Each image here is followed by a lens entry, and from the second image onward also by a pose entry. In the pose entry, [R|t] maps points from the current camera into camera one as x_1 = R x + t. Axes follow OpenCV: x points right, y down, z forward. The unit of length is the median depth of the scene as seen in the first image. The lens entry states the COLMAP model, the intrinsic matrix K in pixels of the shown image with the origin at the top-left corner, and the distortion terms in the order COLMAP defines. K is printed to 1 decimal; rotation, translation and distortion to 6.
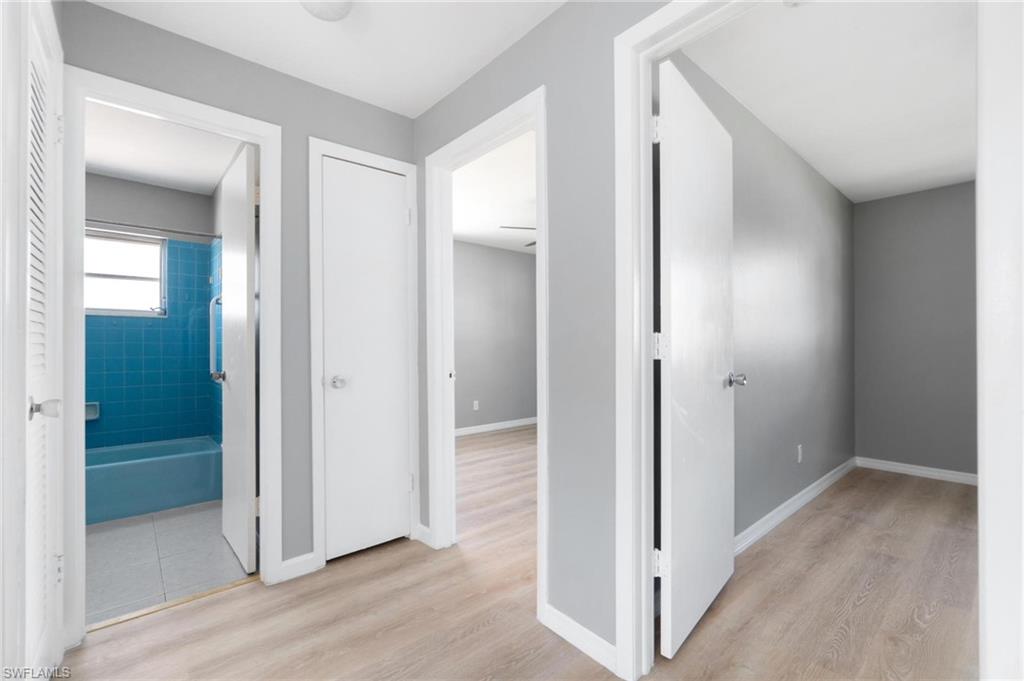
lens RADIAL K [[437.1, 0, 507.8], [0, 437.1, 343.3], [0, 0, 1]] dist [-0.000555, 0.000103]
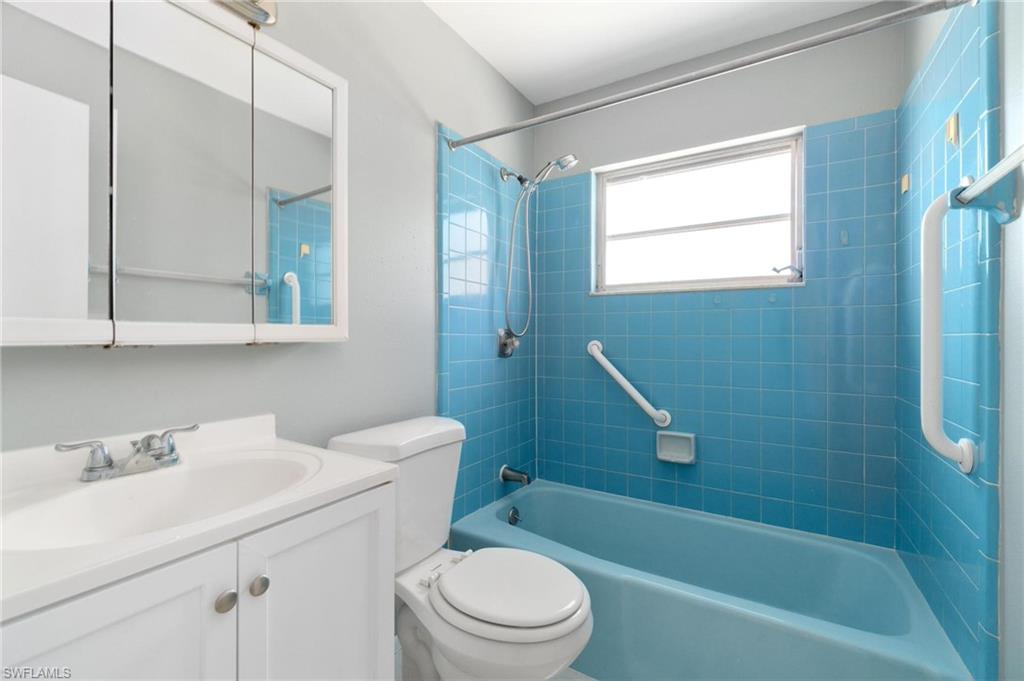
lens RADIAL K [[442.8, 0, 486.3], [0, 442.8, 334.6], [0, 0, 1]] dist [0.000321, 0.000013]
pose [[0.280564, 0.000790, -0.959835, -0.434126], [0.001419, 0.999998, 0.001237, -0.003451], [0.959834, -0.001709, 0.280563, 0.557953]]
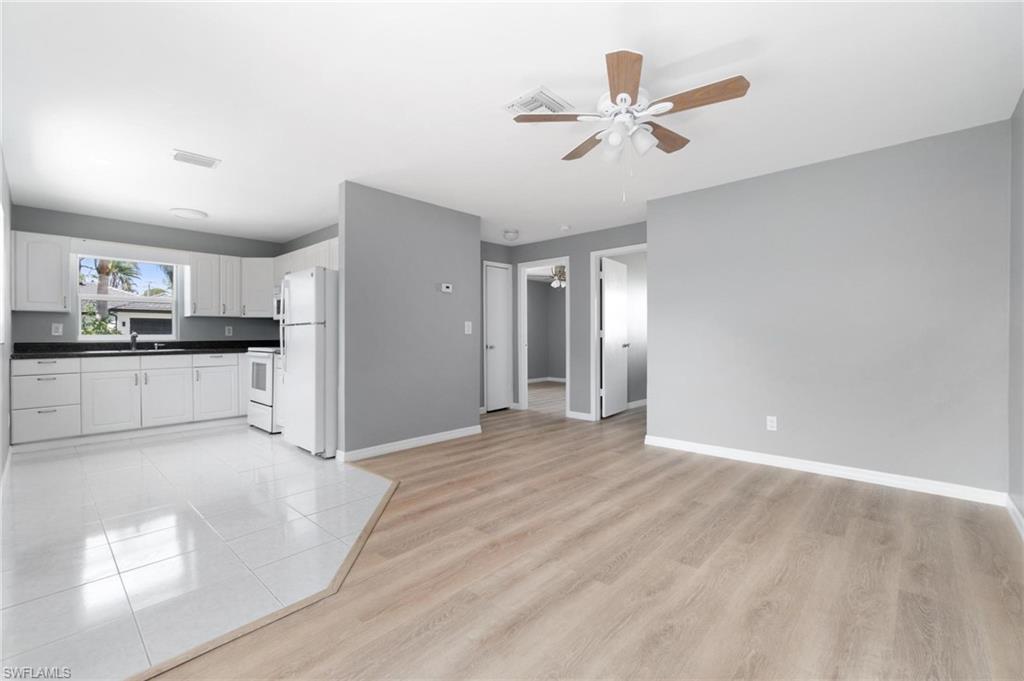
lens RADIAL K [[443.5, 0, 508.7], [0, 443.5, 337.4], [0, 0, 1]] dist [-0.003570, -0.000185]
pose [[0.994636, -0.000286, 0.103441, -0.396237], [-0.000174, 0.999990, 0.004439, 0.009284], [-0.103441, -0.004433, 0.994626, -1.272497]]
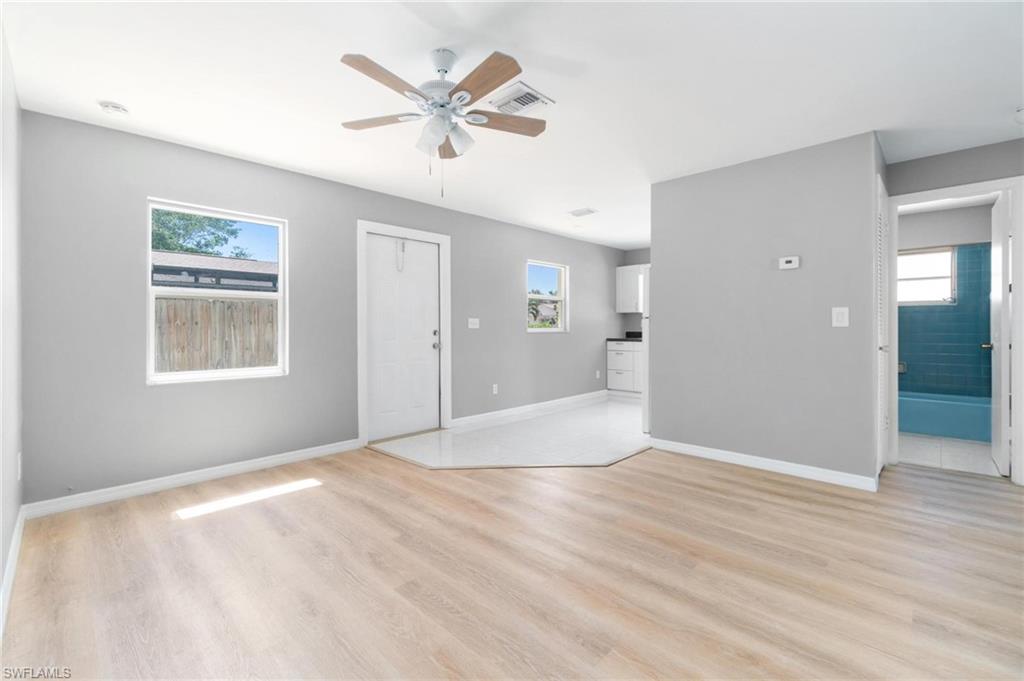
lens RADIAL K [[440.2, 0, 500.0], [0, 440.2, 327.7], [0, 0, 1]] dist [-0.000919, 0.000187]
pose [[0.066992, 0.002614, -0.997750, 0.536895], [0.005988, 0.999978, 0.003022, -0.000304], [0.997736, -0.006177, 0.066975, -0.556447]]
